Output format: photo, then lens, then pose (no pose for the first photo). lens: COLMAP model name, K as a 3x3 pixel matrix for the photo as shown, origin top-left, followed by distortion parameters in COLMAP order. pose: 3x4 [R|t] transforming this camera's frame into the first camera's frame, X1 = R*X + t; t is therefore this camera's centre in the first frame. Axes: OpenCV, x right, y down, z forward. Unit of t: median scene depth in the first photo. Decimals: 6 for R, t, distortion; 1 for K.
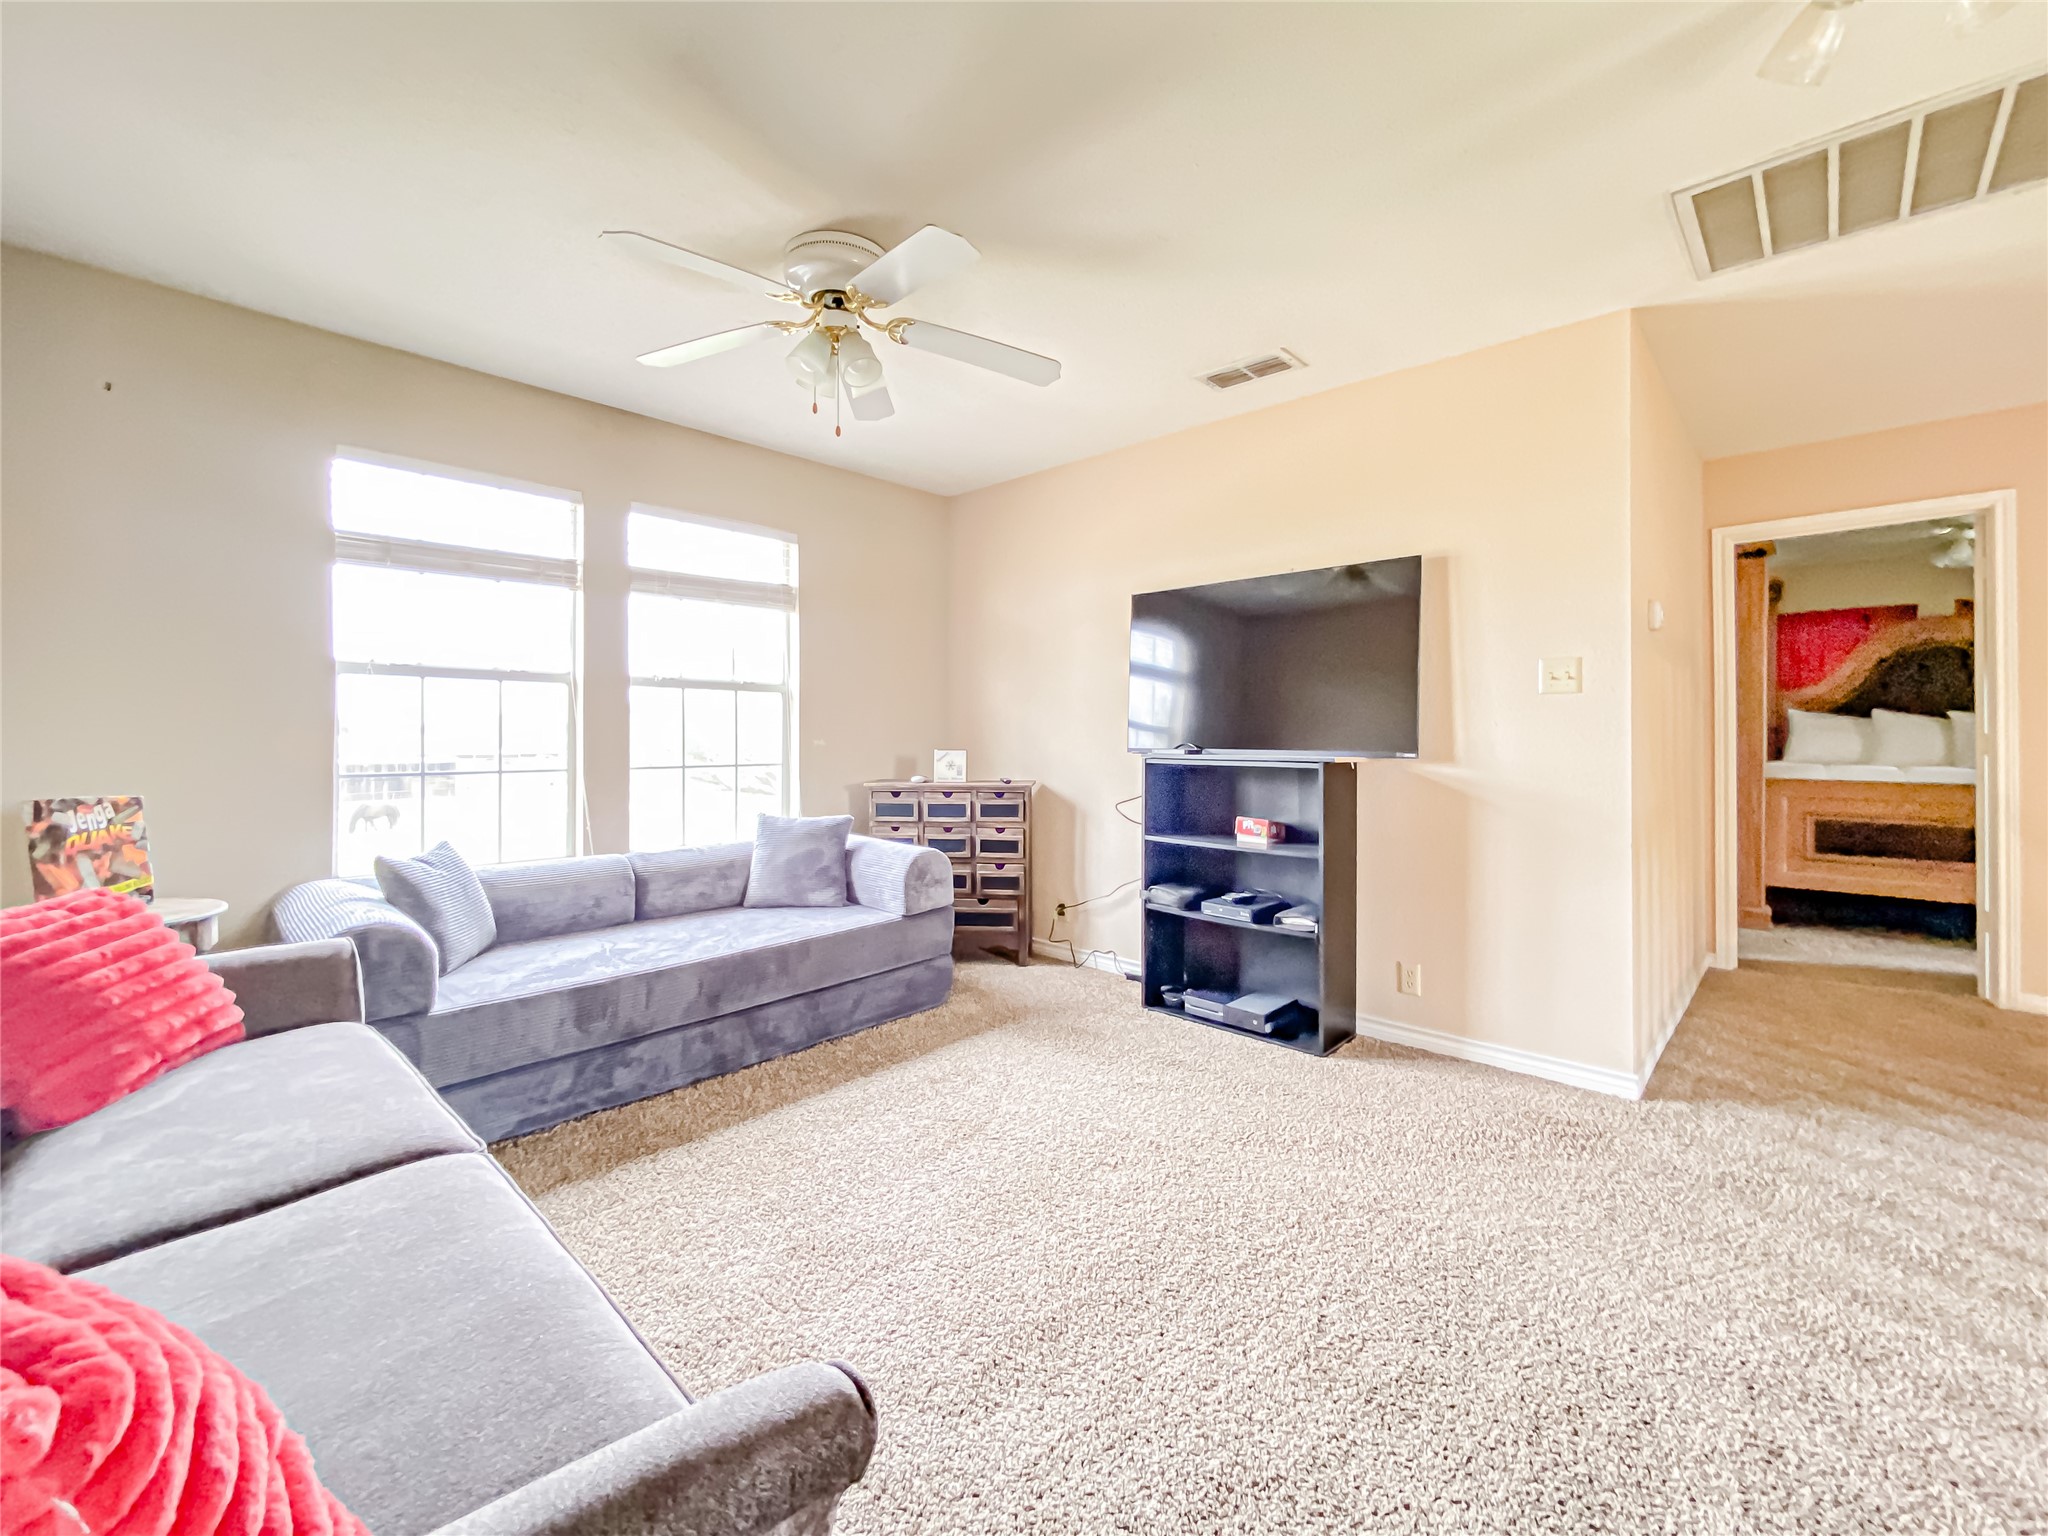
lens RADIAL K [[835.0, 0, 1024.1], [0, 835.0, 750.4], [0, 0, 1]] dist [0.001767, -0.000839]
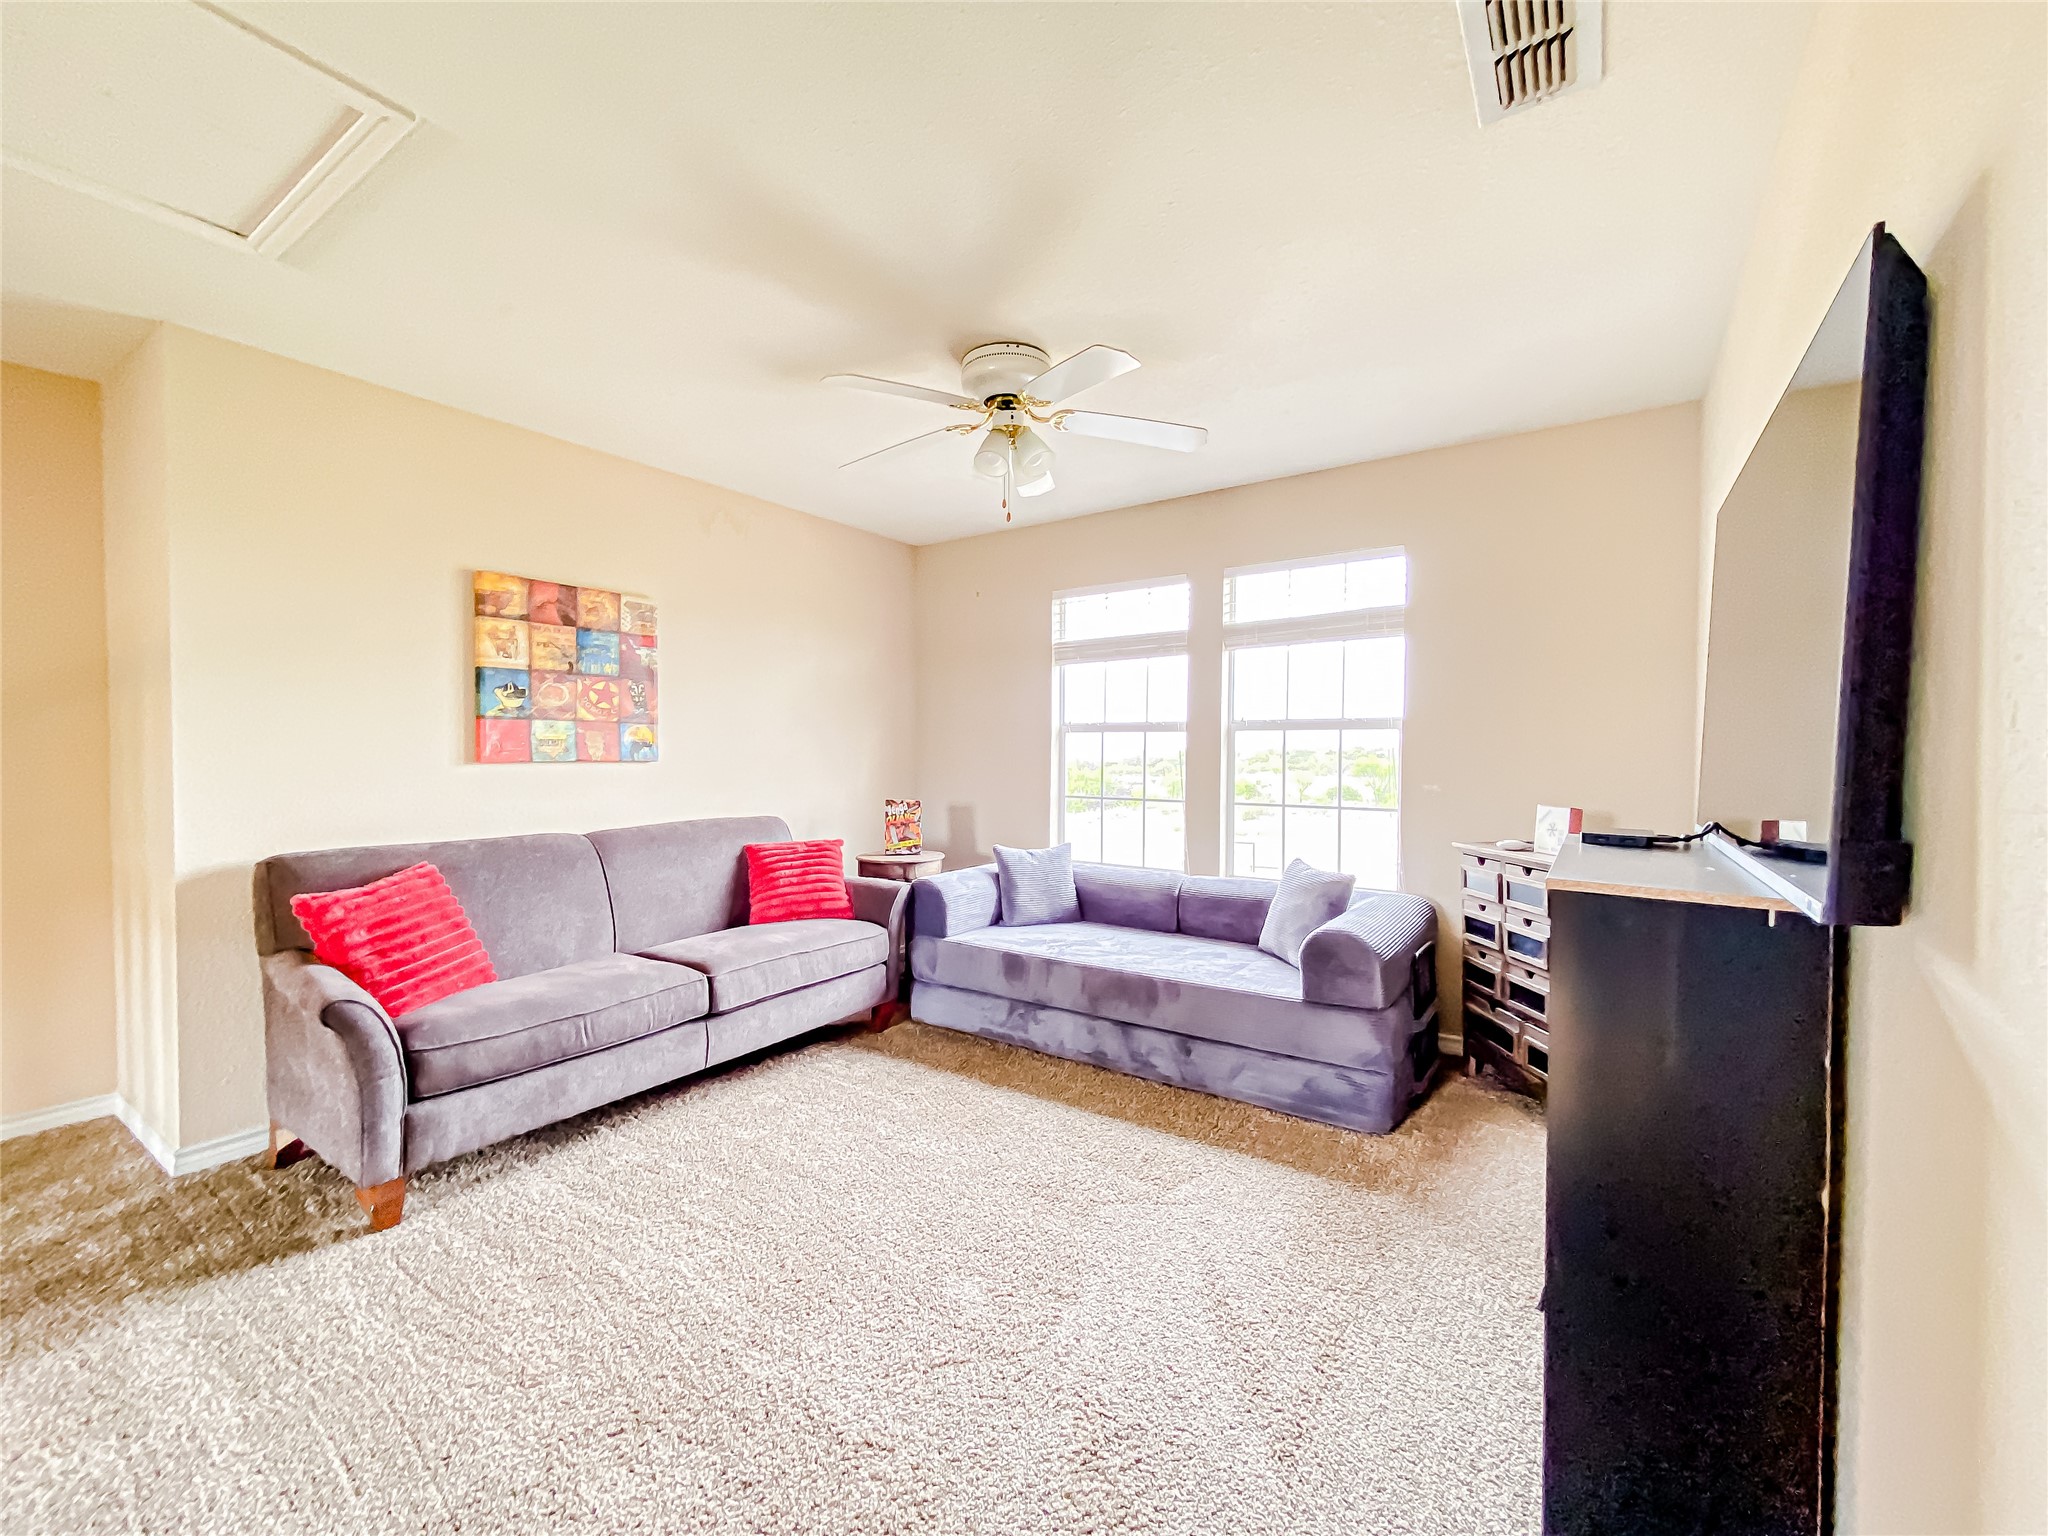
lens RADIAL K [[835.0, 0, 1024.6], [0, 835.0, 766.9], [0, 0, 1]] dist [0.001767, -0.000839]
pose [[0.141149, 0.018517, -0.989815, 0.669064], [-0.021621, 0.999644, 0.015617, -0.043490], [0.989752, 0.019197, 0.141500, 0.621062]]
